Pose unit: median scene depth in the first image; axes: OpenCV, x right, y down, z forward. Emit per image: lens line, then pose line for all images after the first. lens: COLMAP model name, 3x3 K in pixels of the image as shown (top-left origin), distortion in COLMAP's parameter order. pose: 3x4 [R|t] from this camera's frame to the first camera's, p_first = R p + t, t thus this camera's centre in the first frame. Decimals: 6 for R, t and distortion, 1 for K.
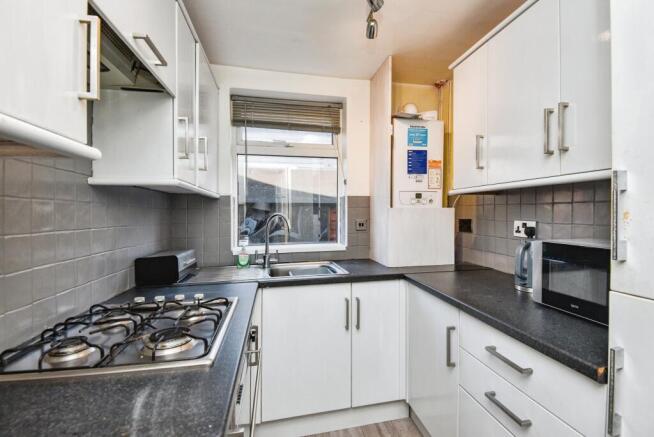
lens RADIAL K [[301.1, 0, 344.4], [0, 301.1, 209.1], [0, 0, 1]] dist [0.034293, -0.030755]
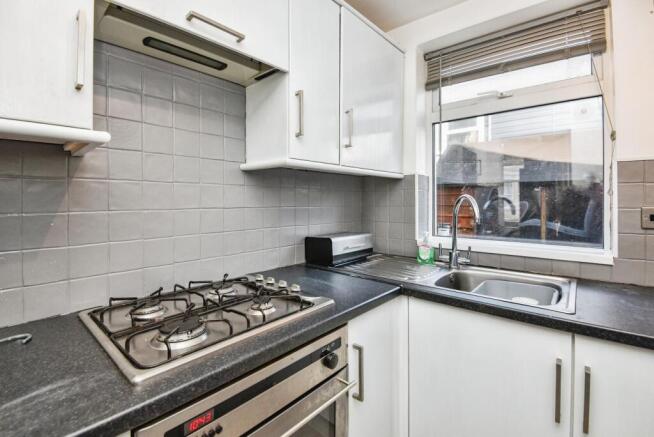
lens RADIAL K [[300.0, 0, 326.6], [0, 300.0, 196.9], [0, 0, 1]] dist [0.001162, -0.000391]
pose [[0.580550, -0.000607, -0.814225, 0.158990], [0.010582, 0.999921, 0.006800, 0.010147], [0.814156, -0.012564, 0.580510, 0.317957]]
